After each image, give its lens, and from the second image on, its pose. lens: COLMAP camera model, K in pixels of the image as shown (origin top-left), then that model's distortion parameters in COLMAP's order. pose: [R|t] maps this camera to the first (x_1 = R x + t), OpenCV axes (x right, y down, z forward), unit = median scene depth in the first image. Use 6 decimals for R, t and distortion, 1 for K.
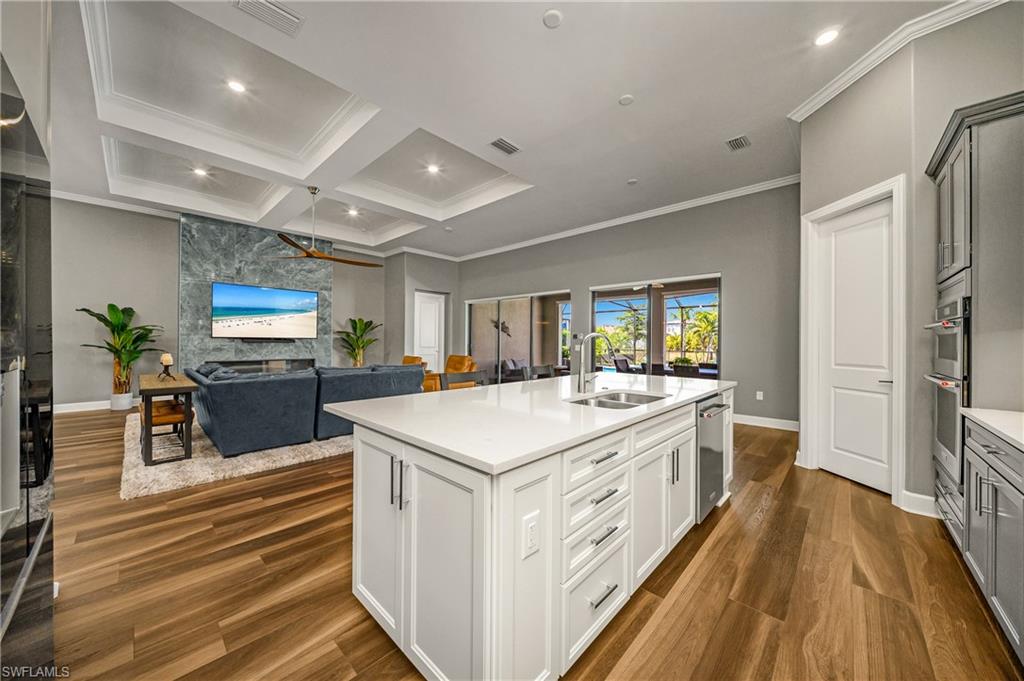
lens RADIAL K [[357.0, 0, 513.2], [0, 357.0, 340.2], [0, 0, 1]] dist [-0.000752, -0.000106]
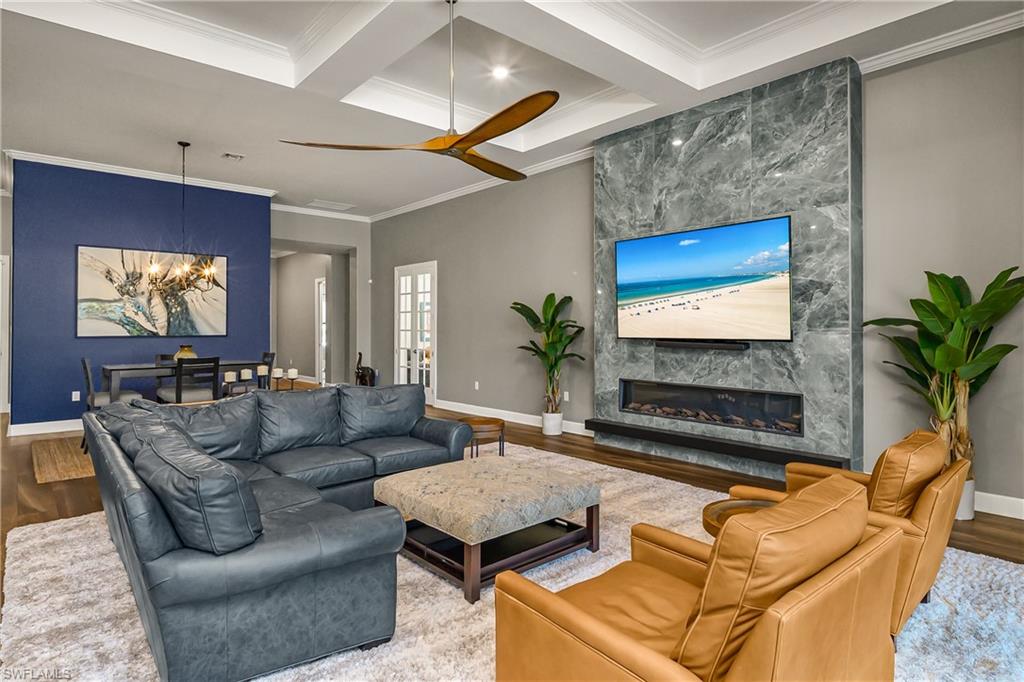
lens RADIAL K [[554.1, 0, 520.5], [0, 554.1, 325.1], [0, 0, 1]] dist [0.009606, -0.006920]
pose [[-0.104382, -0.013097, -0.994451, 0.058005], [-0.000602, 0.999914, -0.013106, -0.015179], [0.994537, -0.000769, -0.104381, 0.893815]]
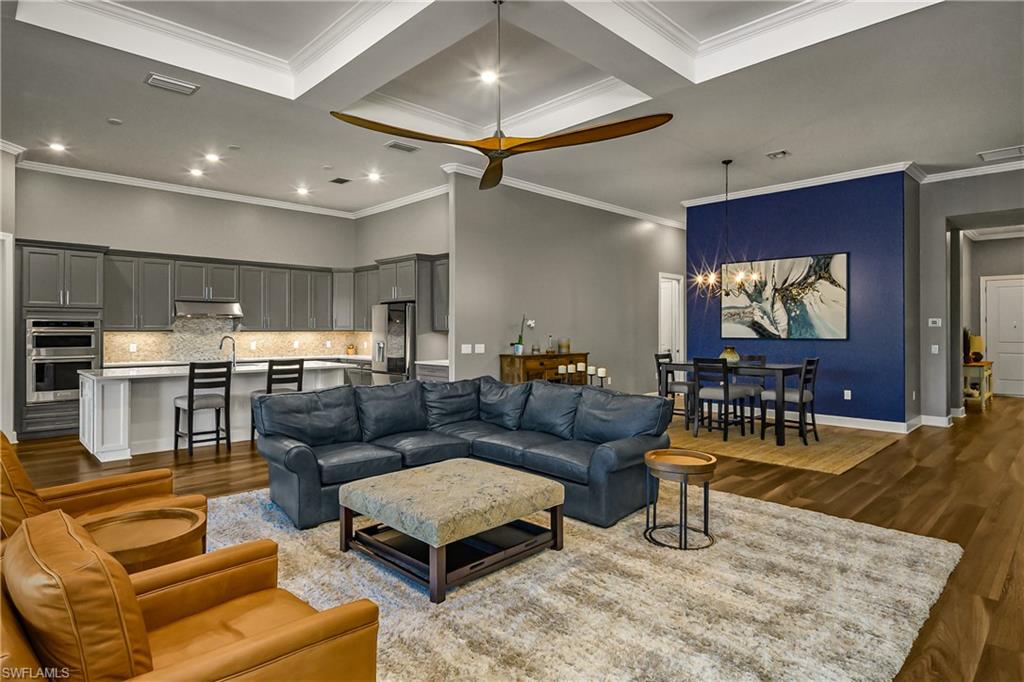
lens RADIAL K [[554.1, 0, 509.7], [0, 554.1, 326.1], [0, 0, 1]] dist [0.009606, -0.006920]
pose [[-0.999327, -0.008993, 0.035554, -0.429566], [-0.009313, 0.999918, -0.008846, -0.018227], [-0.035471, -0.009171, -0.999329, 1.246348]]
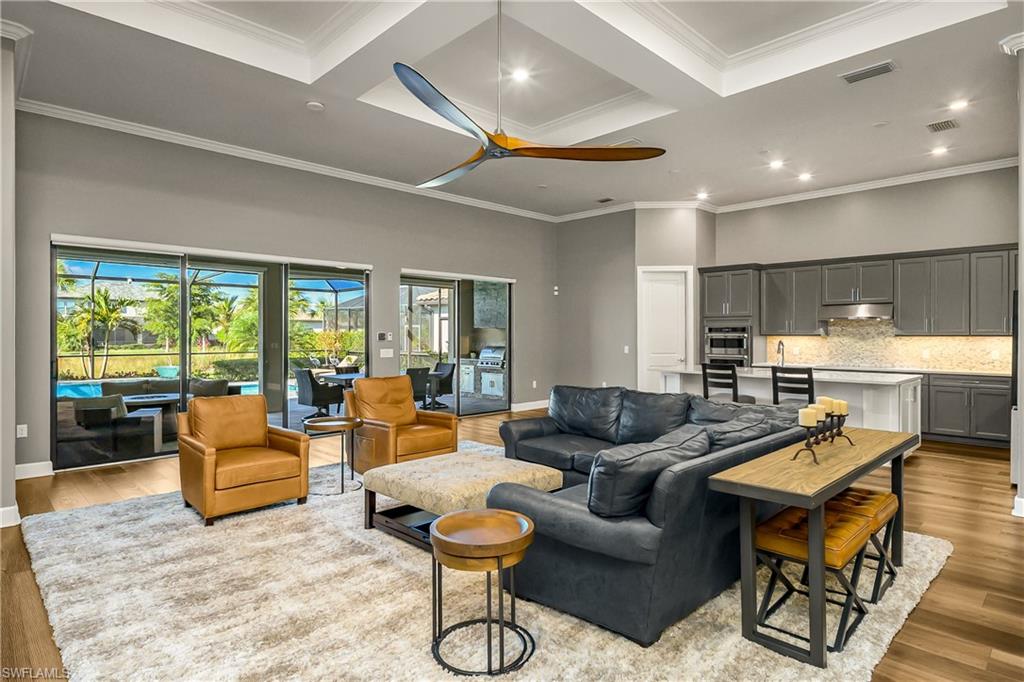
lens RADIAL K [[554.1, 0, 509.9], [0, 554.1, 340.6], [0, 0, 1]] dist [0.009606, -0.006920]
pose [[0.045835, -0.020846, 0.998732, -0.878099], [-0.000928, 0.999781, 0.020910, -0.024930], [-0.998949, -0.001885, 0.045805, 0.736469]]
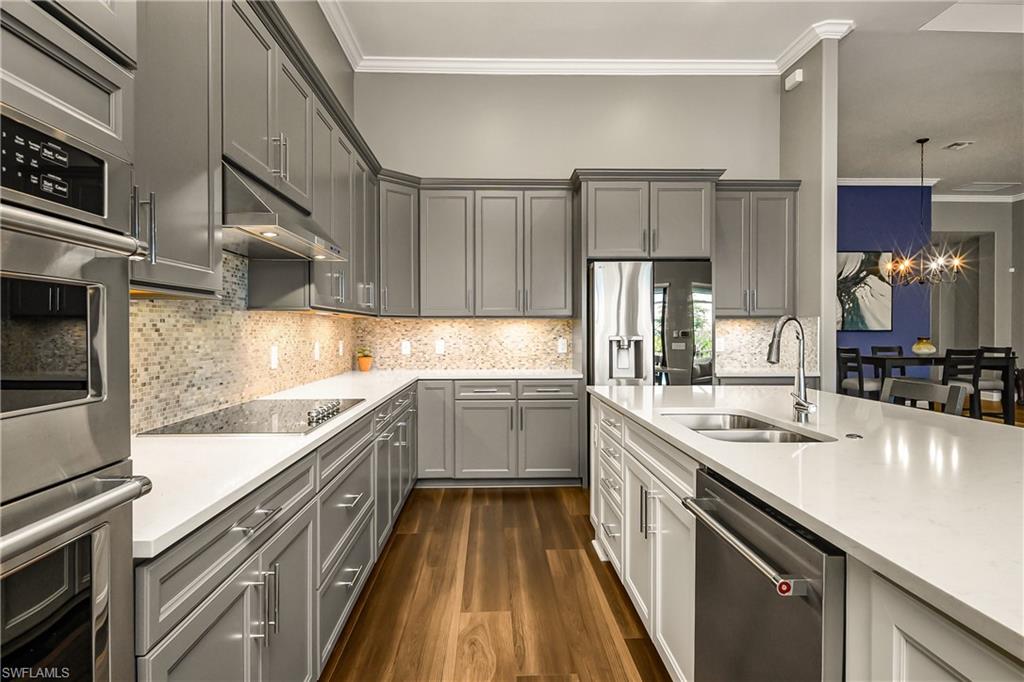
lens RADIAL K [[554.1, 0, 510.4], [0, 554.1, 338.3], [0, 0, 1]] dist [0.009606, -0.006920]
pose [[-0.703269, 0.001549, -0.710922, 0.367374], [-0.003433, 0.999979, 0.005575, 0.004737], [0.710915, 0.006361, -0.703249, 0.413327]]
